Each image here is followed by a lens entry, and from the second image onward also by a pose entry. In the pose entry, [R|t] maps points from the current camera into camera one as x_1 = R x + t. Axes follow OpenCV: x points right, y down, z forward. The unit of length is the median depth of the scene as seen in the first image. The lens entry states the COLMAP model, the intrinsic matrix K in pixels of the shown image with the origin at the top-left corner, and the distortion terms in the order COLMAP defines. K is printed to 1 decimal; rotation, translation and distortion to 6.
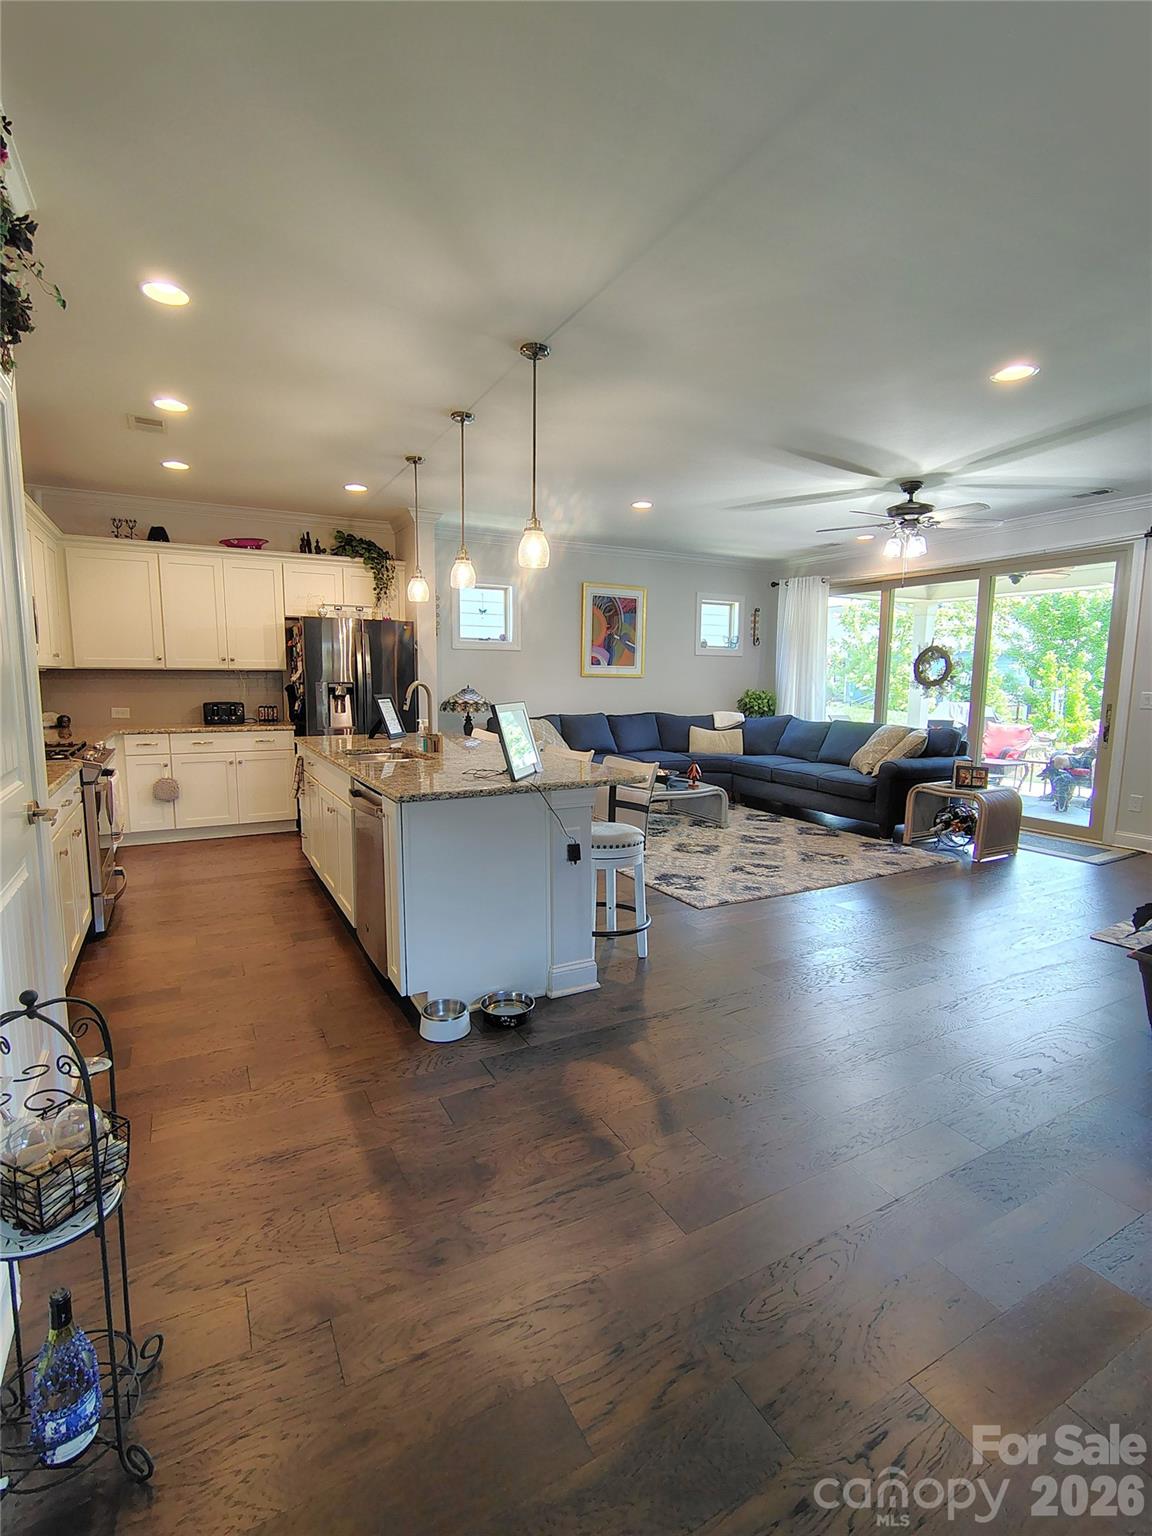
lens RADIAL K [[718.2, 0, 573.9], [0, 718.2, 765.0], [0, 0, 1]] dist [-0.007924, 0.000743]
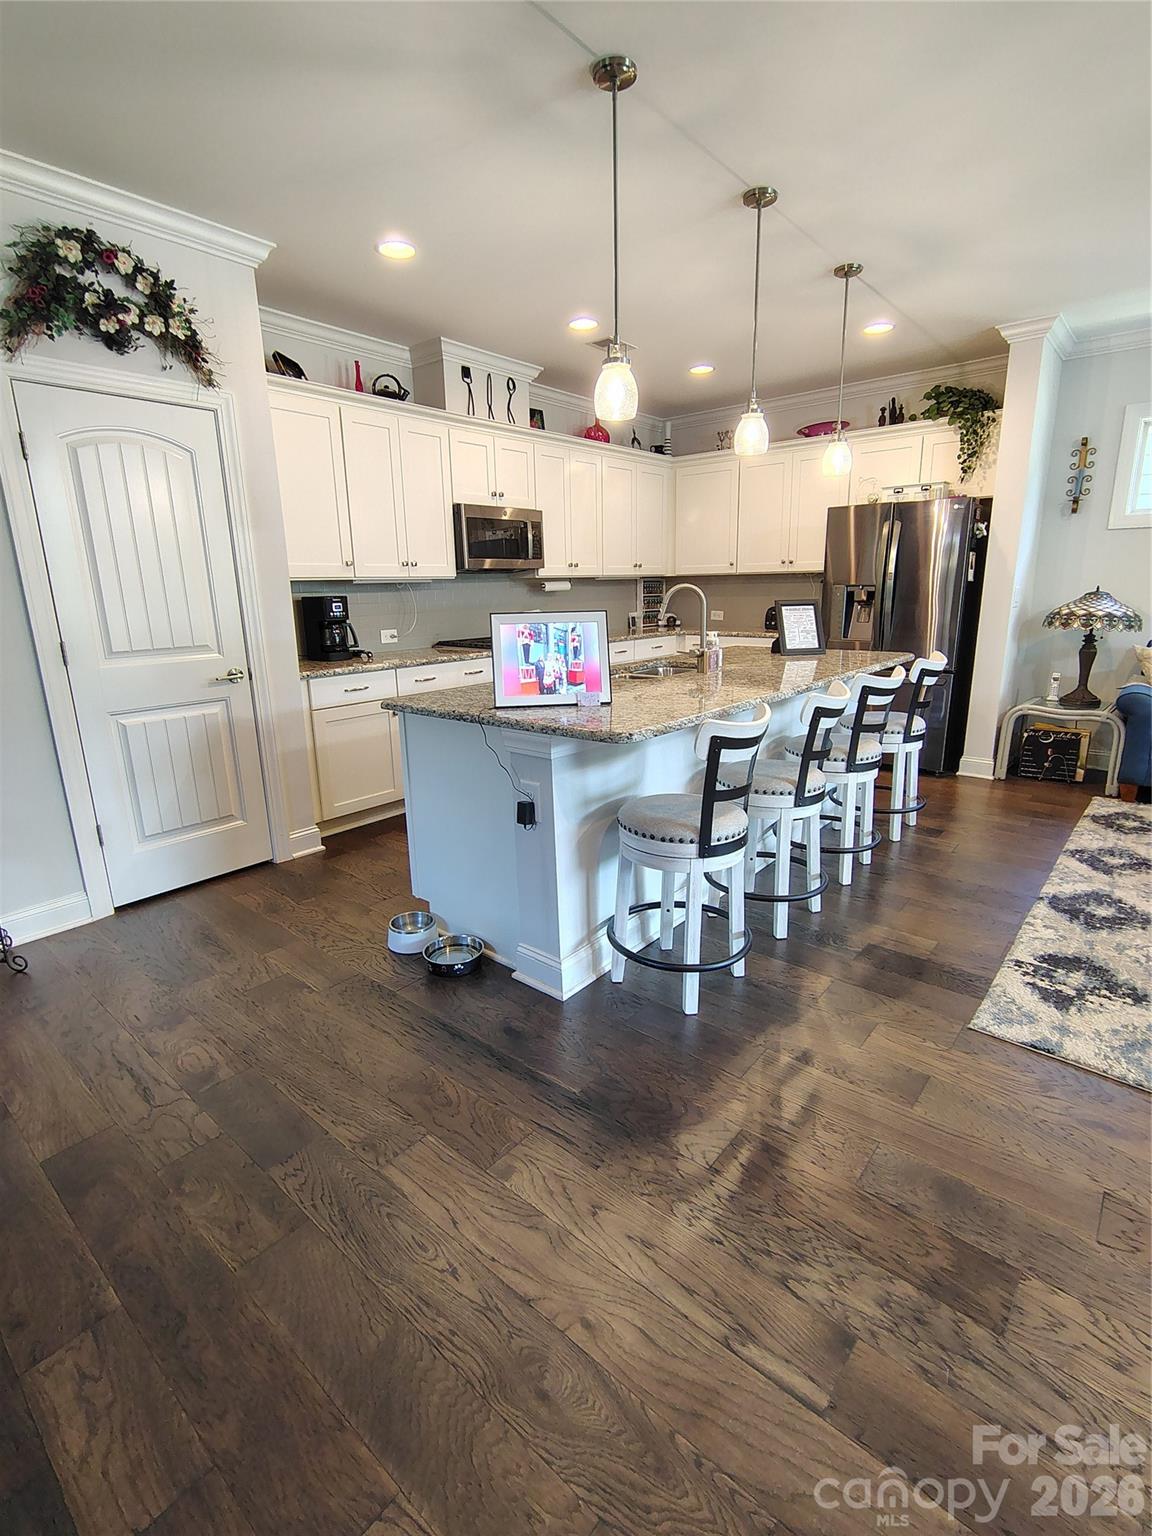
lens RADIAL K [[721.1, 0, 577.2], [0, 721.1, 767.2], [0, 0, 1]] dist [-0.012079, 0.006165]
pose [[0.366476, 0.216840, -0.904807, 0.349326], [-0.093300, 0.976127, 0.196142, -0.041270], [0.925738, 0.012537, 0.377959, 0.376157]]
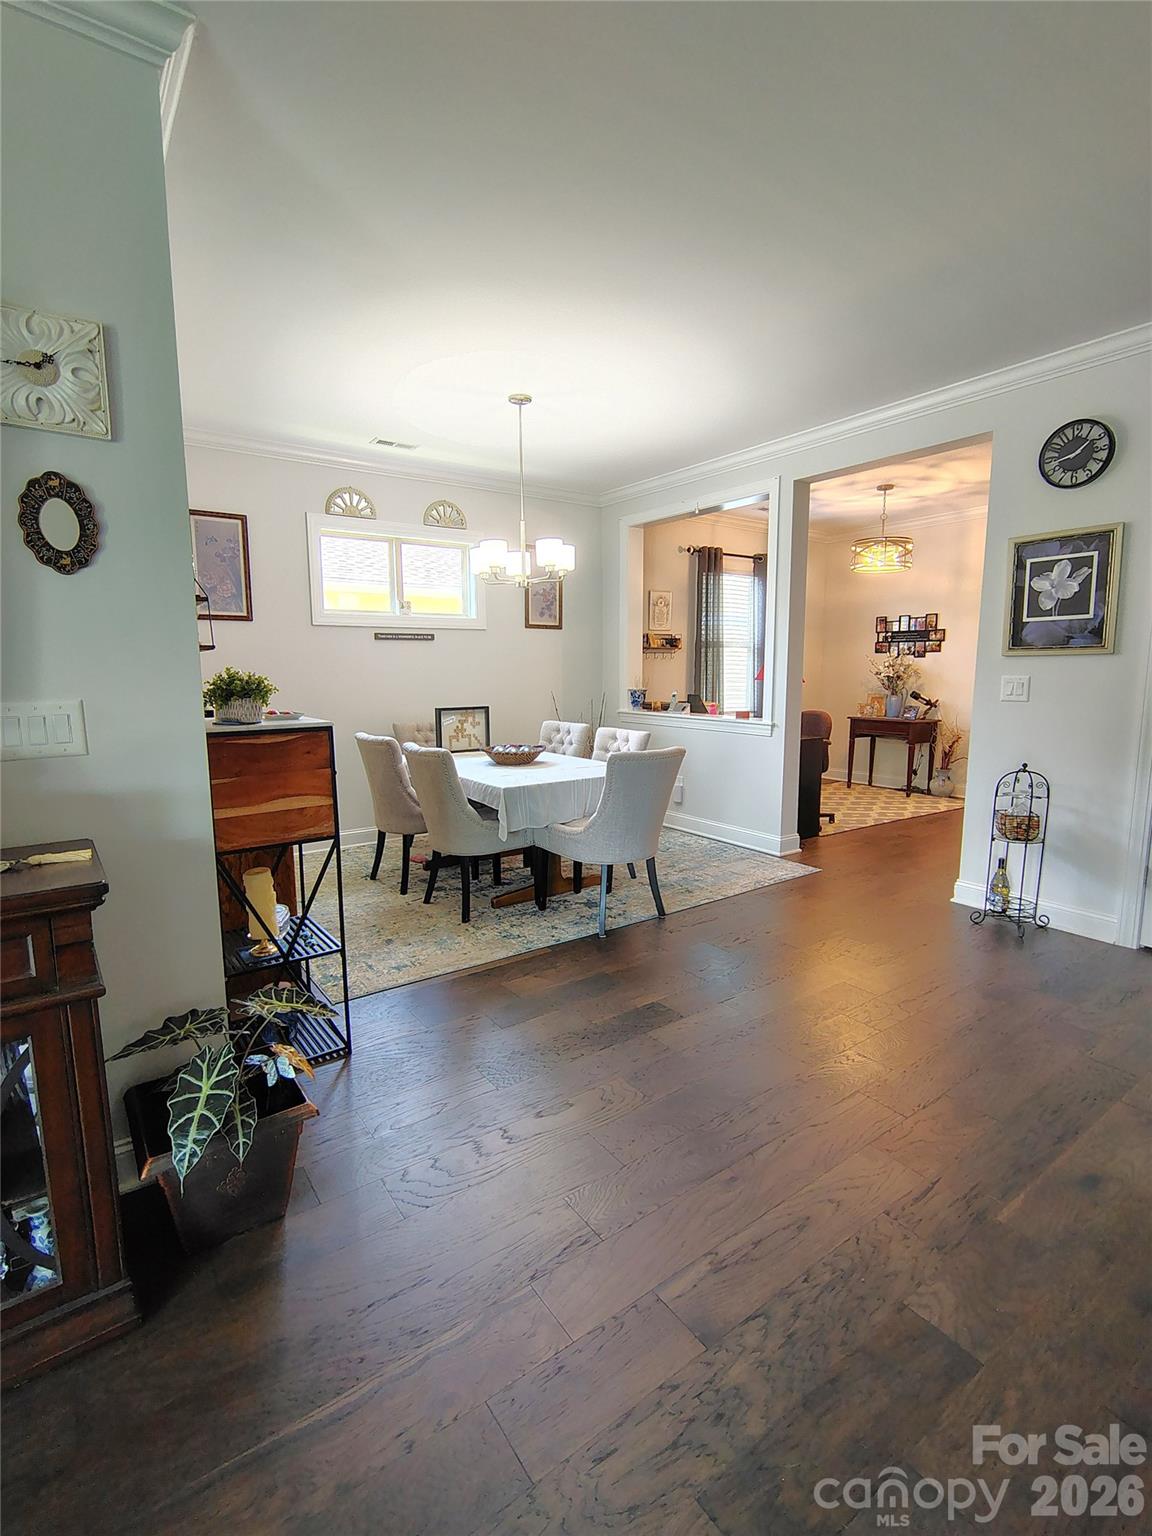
lens RADIAL K [[721.1, 0, 577.2], [0, 721.1, 767.2], [0, 0, 1]] dist [-0.012079, 0.006165]
pose [[-0.992117, 0.012773, -0.124666, 0.290893], [-0.020452, 0.964953, 0.261626, -0.082993], [0.123638, 0.262114, -0.957084, 0.707979]]
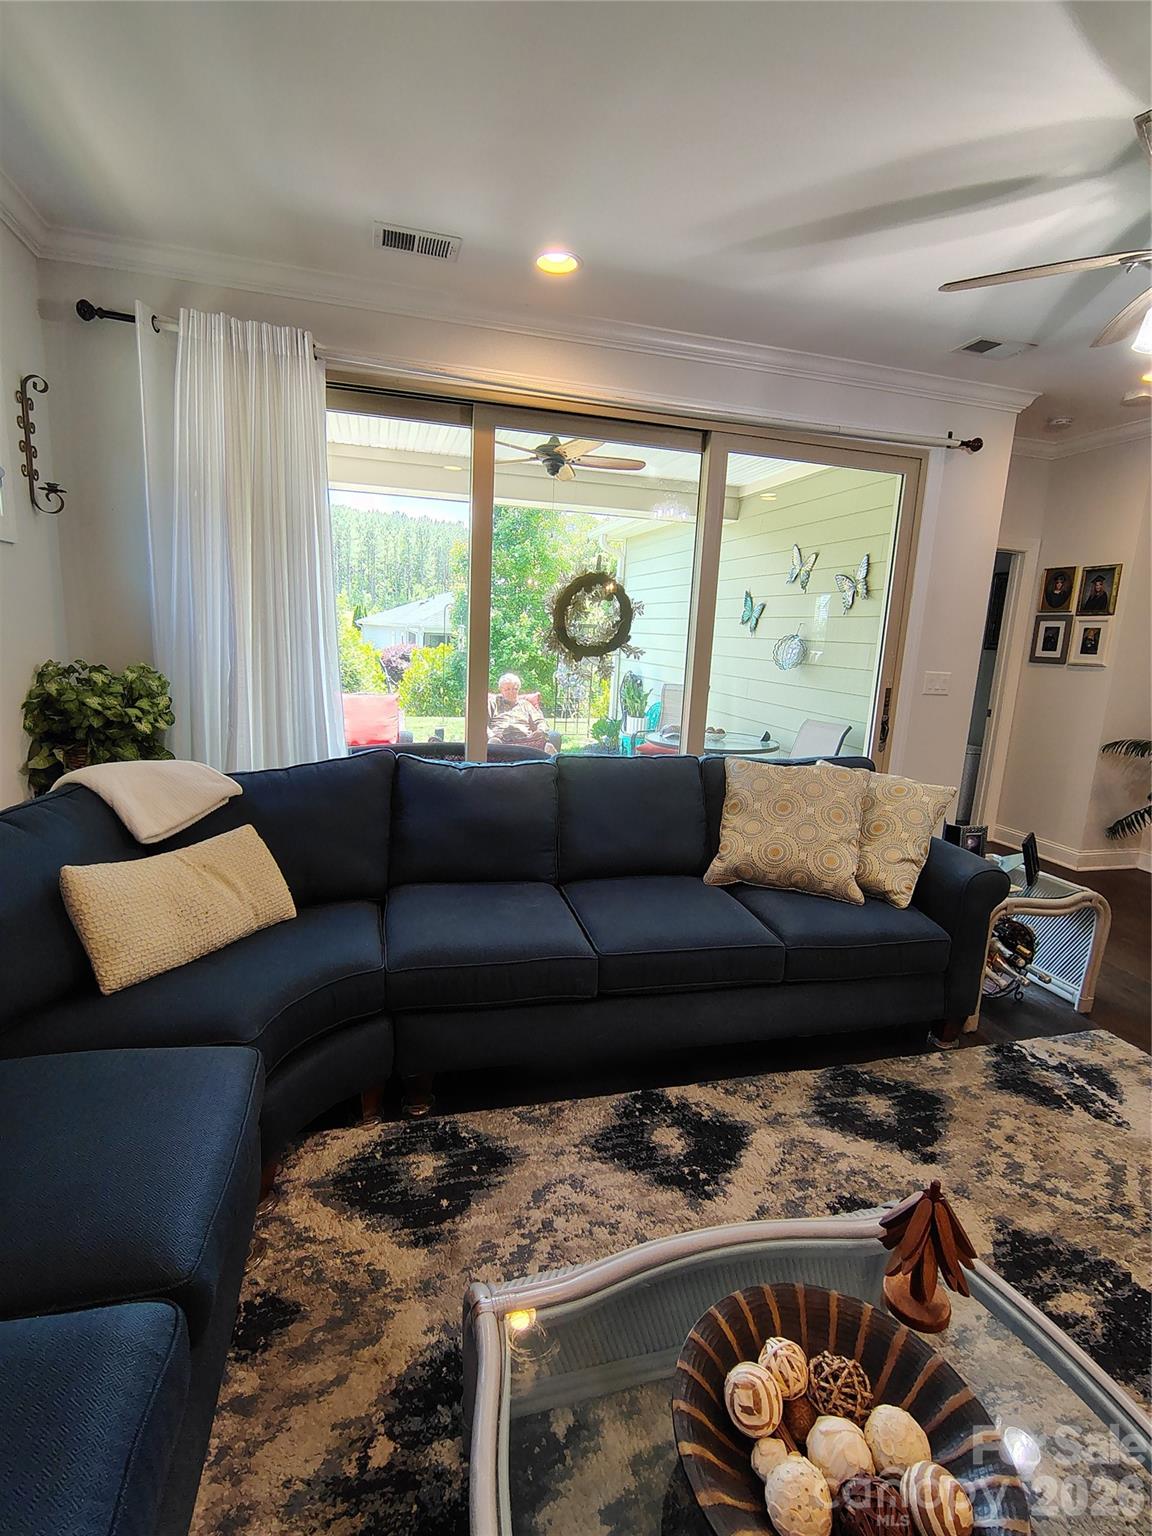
lens RADIAL K [[721.1, 0, 577.2], [0, 721.1, 767.2], [0, 0, 1]] dist [-0.012079, 0.006165]
pose [[0.225966, -0.180486, 0.957269, 0.002333], [0.075784, 0.982965, 0.167441, -0.144500], [-0.971183, 0.034710, 0.235794, 1.092128]]
